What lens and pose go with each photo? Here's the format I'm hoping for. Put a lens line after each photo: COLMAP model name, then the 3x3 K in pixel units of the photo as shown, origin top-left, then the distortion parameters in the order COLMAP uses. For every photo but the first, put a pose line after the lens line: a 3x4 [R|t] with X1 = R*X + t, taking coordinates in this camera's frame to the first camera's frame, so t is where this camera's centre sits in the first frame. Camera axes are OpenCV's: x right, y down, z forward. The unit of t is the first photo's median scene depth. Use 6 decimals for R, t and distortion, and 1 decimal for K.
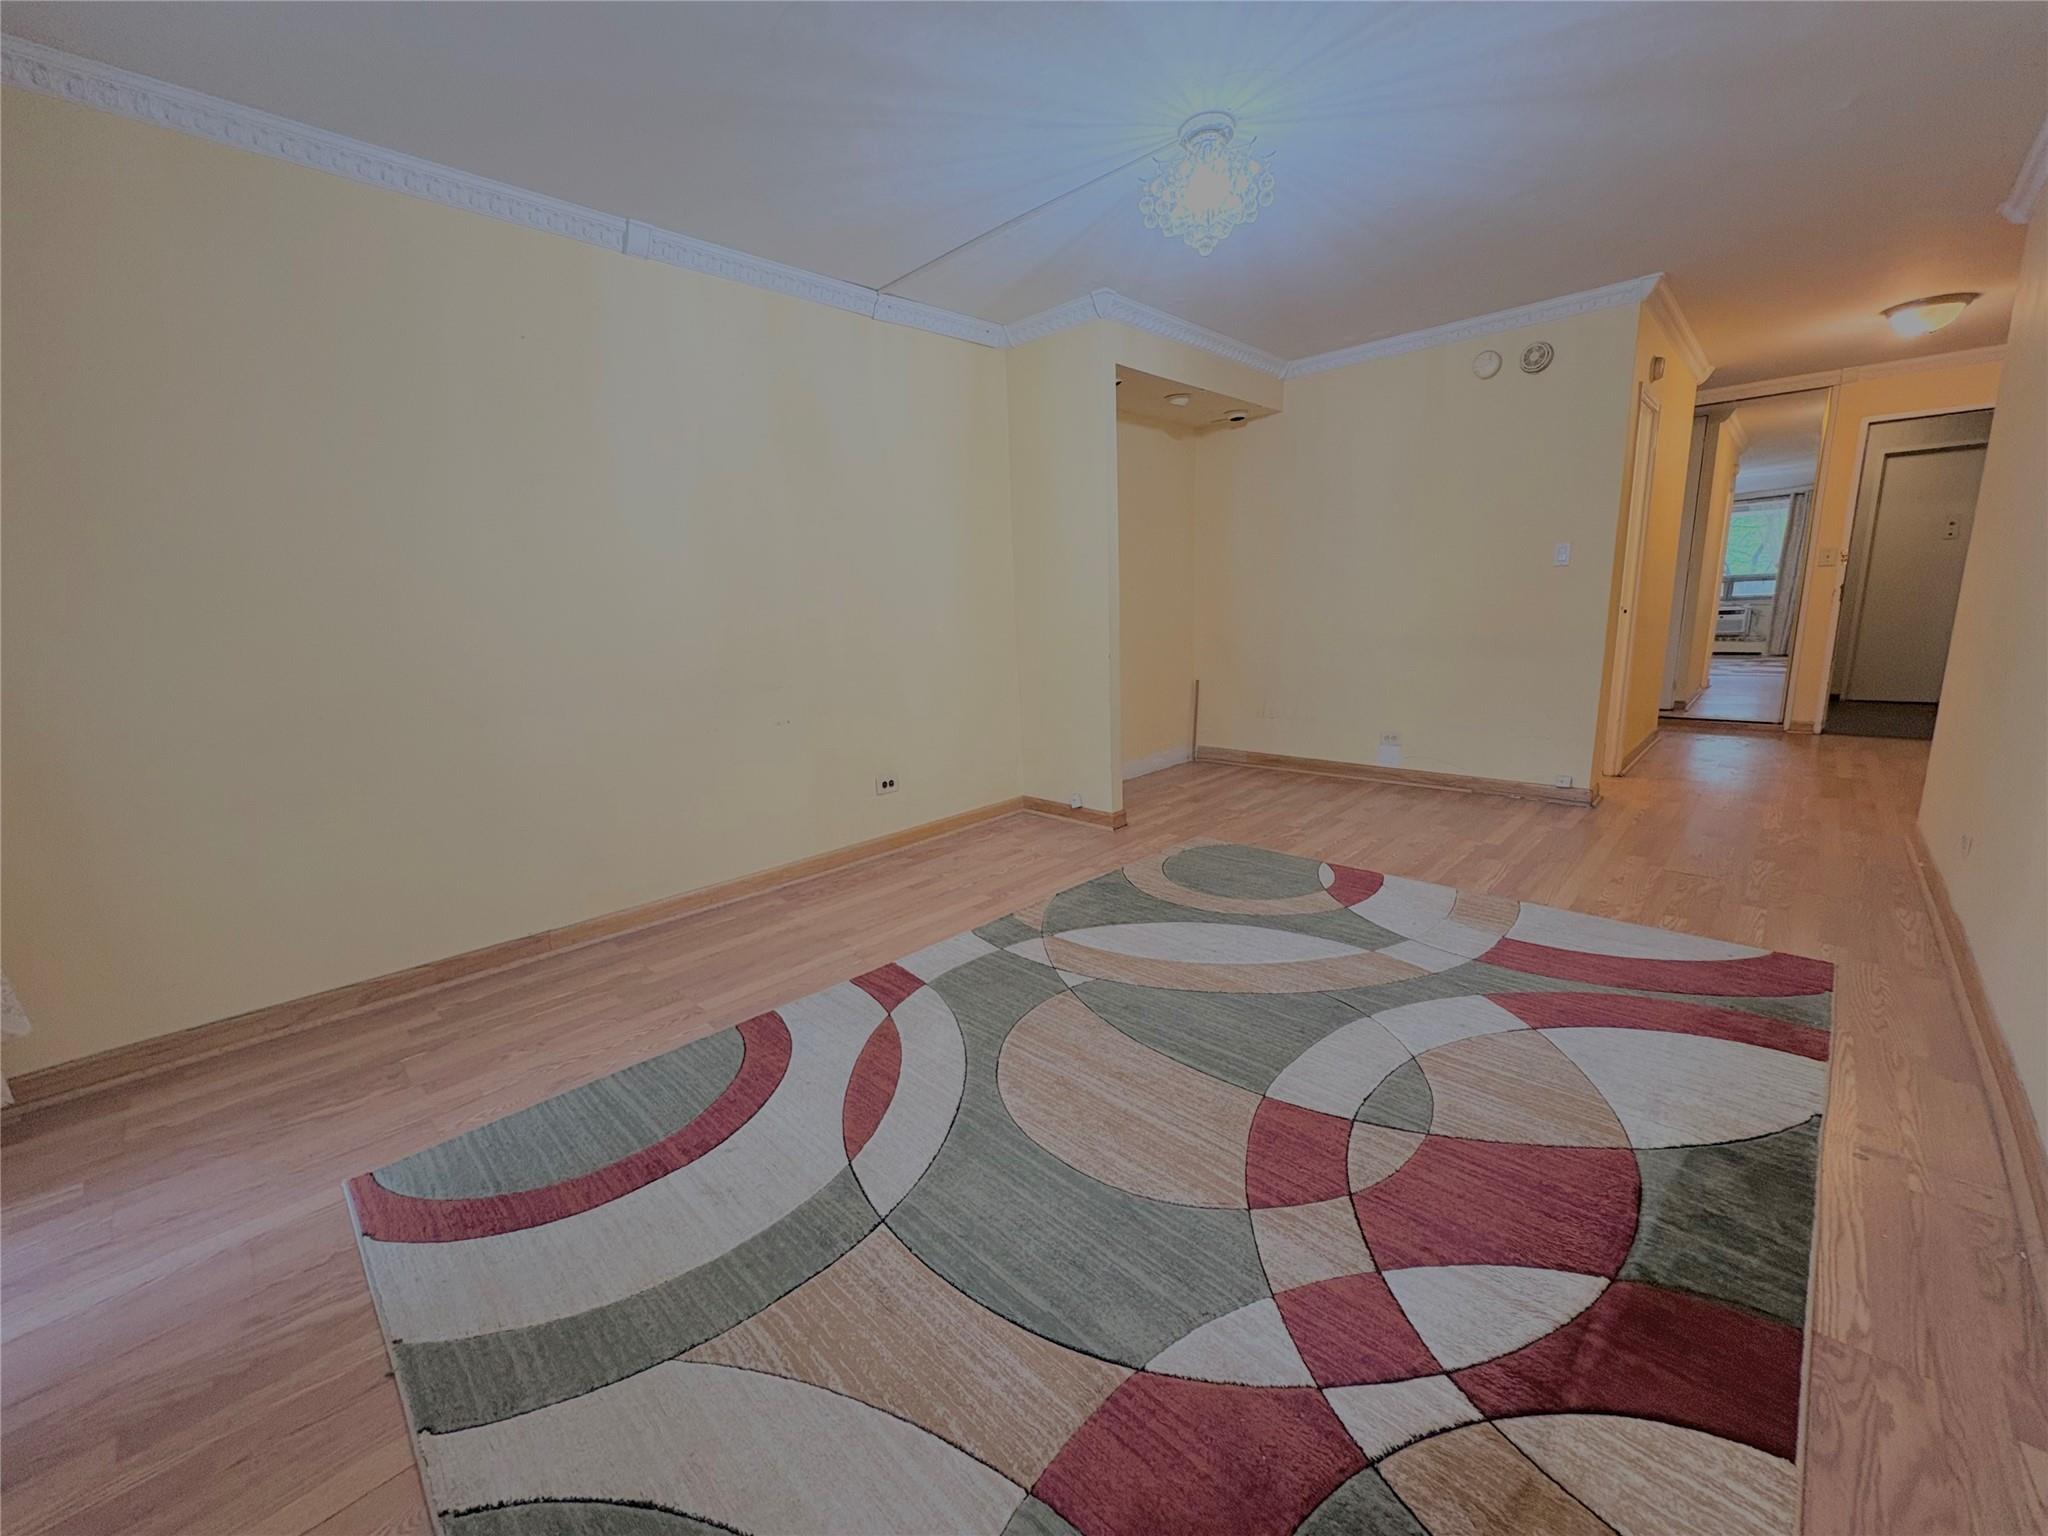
lens RADIAL K [[814.0, 0, 1024.6], [0, 814.0, 771.5], [0, 0, 1]] dist [-0.001518, 0.000871]
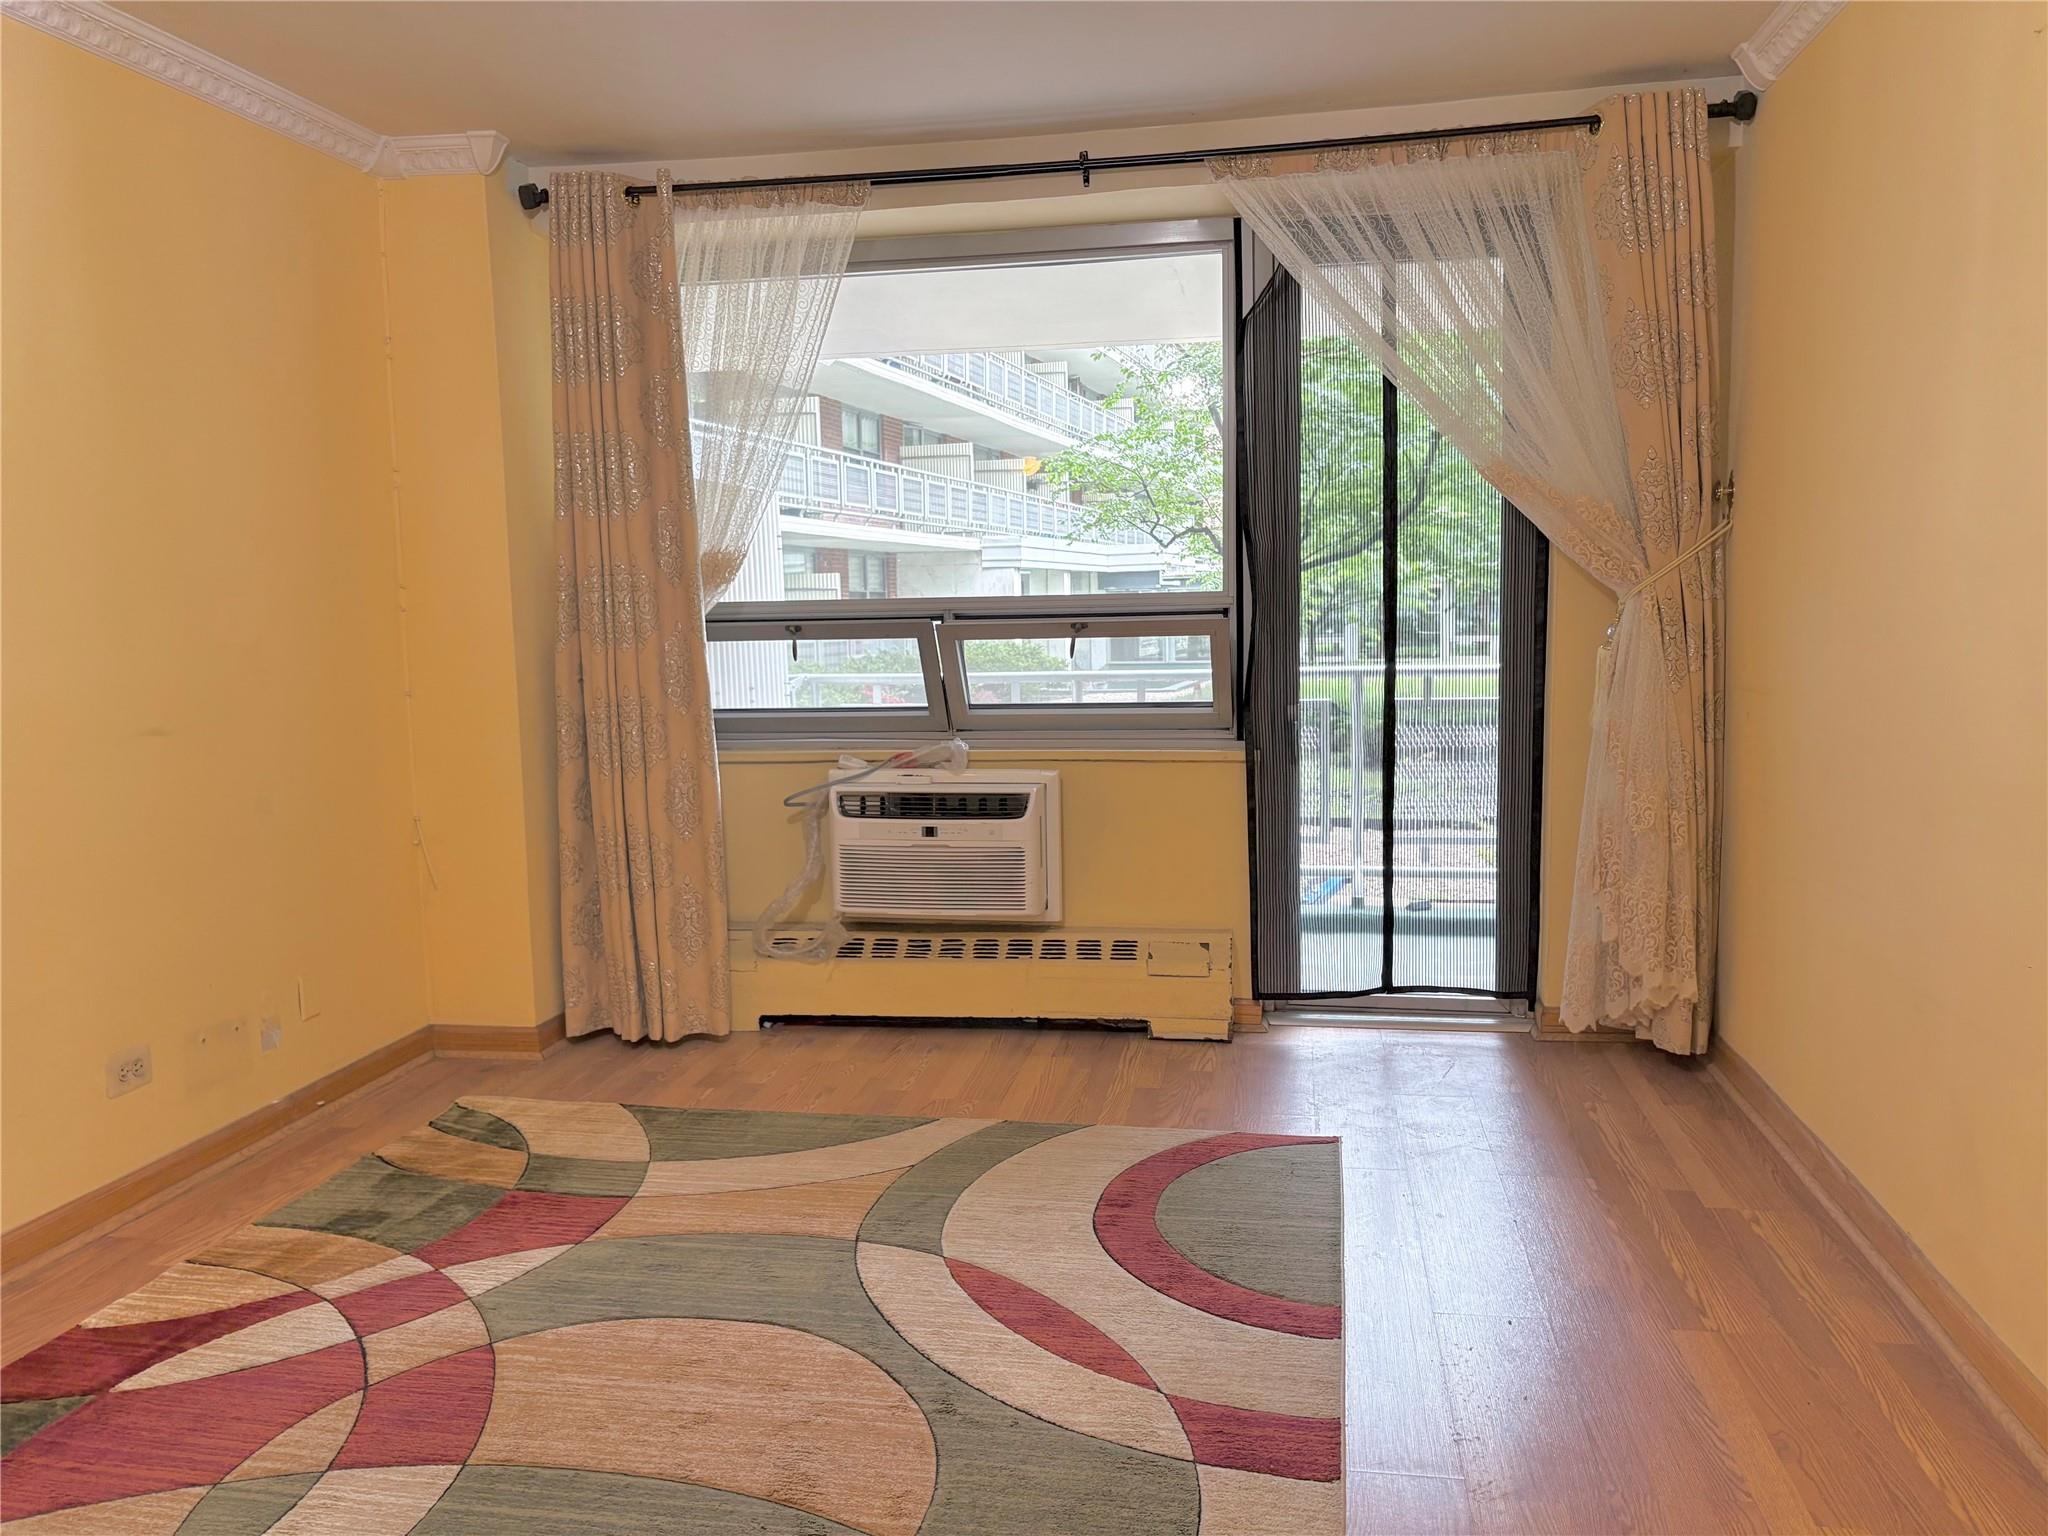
lens RADIAL K [[1547.0, 0, 1030.6], [0, 1547.0, 779.0], [0, 0, 1]] dist [0.047231, -0.045186]
pose [[-0.828351, 0.117411, -0.547767, 0.368227], [-0.064157, 0.951475, 0.300963, -0.342881], [0.556524, 0.284446, -0.780623, 1.409092]]
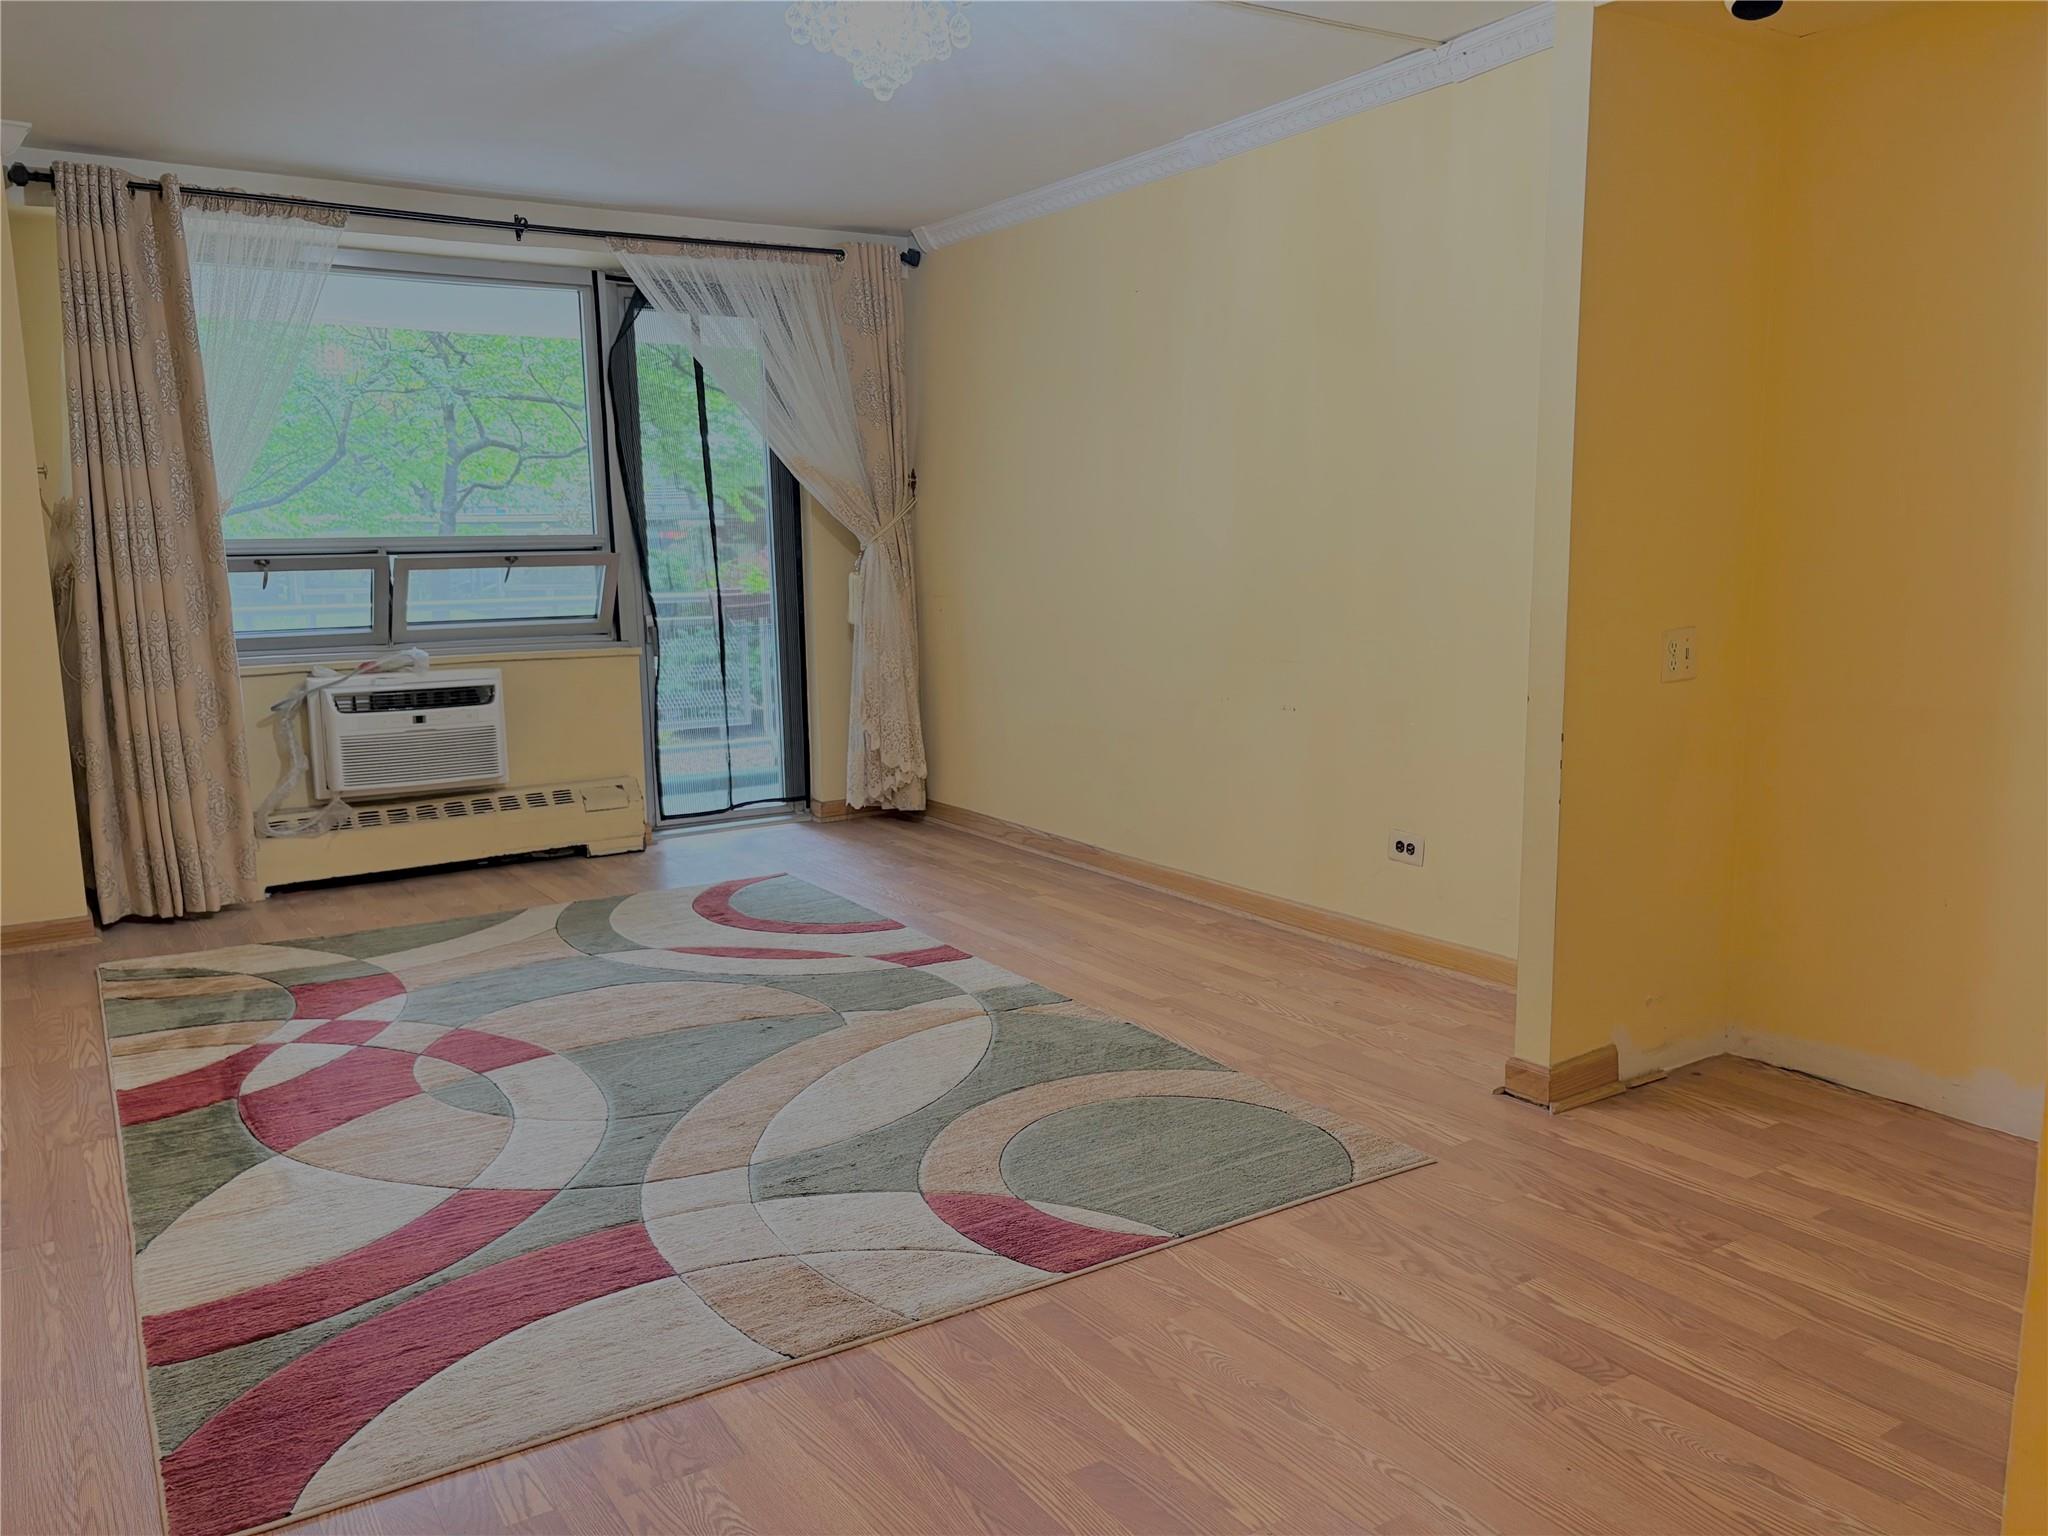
lens RADIAL K [[1547.0, 0, 1020.2], [0, 1547.0, 778.3], [0, 0, 1]] dist [0.047231, -0.045186]
pose [[-0.230394, 0.190842, -0.954200, 1.387013], [-0.175683, 0.956310, 0.233683, -0.354881], [0.957107, 0.221475, -0.186800, 1.293383]]
